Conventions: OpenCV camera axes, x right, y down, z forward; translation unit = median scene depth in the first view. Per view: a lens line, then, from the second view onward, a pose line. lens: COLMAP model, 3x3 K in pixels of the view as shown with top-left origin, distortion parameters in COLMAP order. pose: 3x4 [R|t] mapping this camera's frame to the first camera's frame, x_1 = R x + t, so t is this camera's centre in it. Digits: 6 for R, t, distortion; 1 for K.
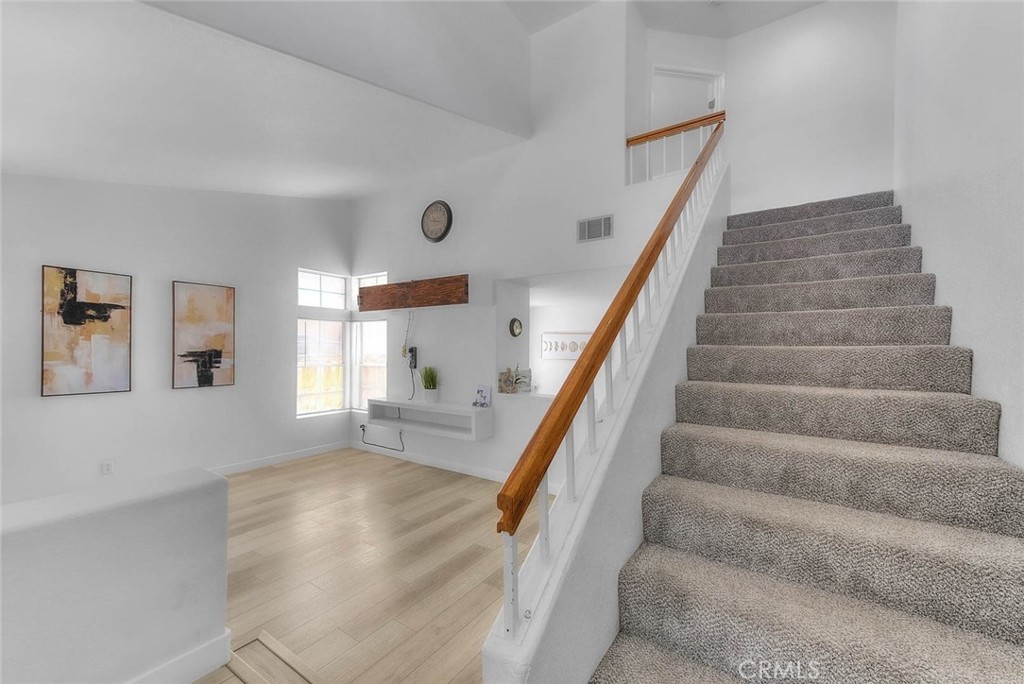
lens RADIAL K [[415.6, 0, 512.0], [0, 415.6, 342.0], [0, 0, 1]] dist [0.001958, 0.000192]
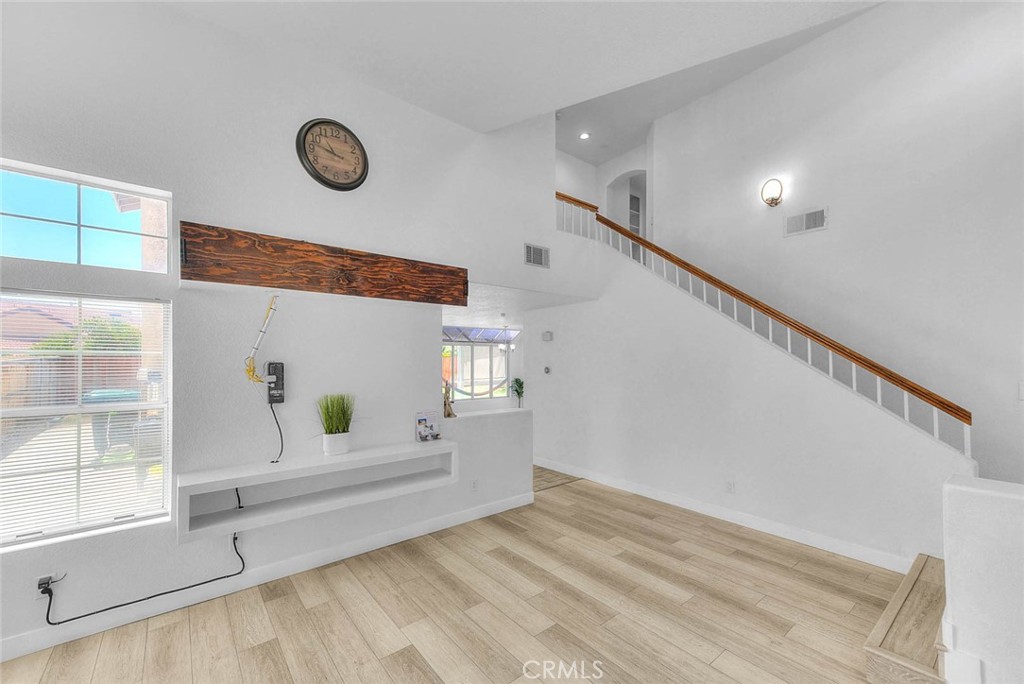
lens RADIAL K [[416.2, 0, 513.6], [0, 416.2, 350.9], [0, 0, 1]] dist [0.001069, 0.000067]
pose [[0.270290, 0.016727, 0.962634, -0.711815], [-0.014808, 0.999803, -0.013215, -0.000369], [-0.962665, -0.010682, 0.270484, 0.598650]]
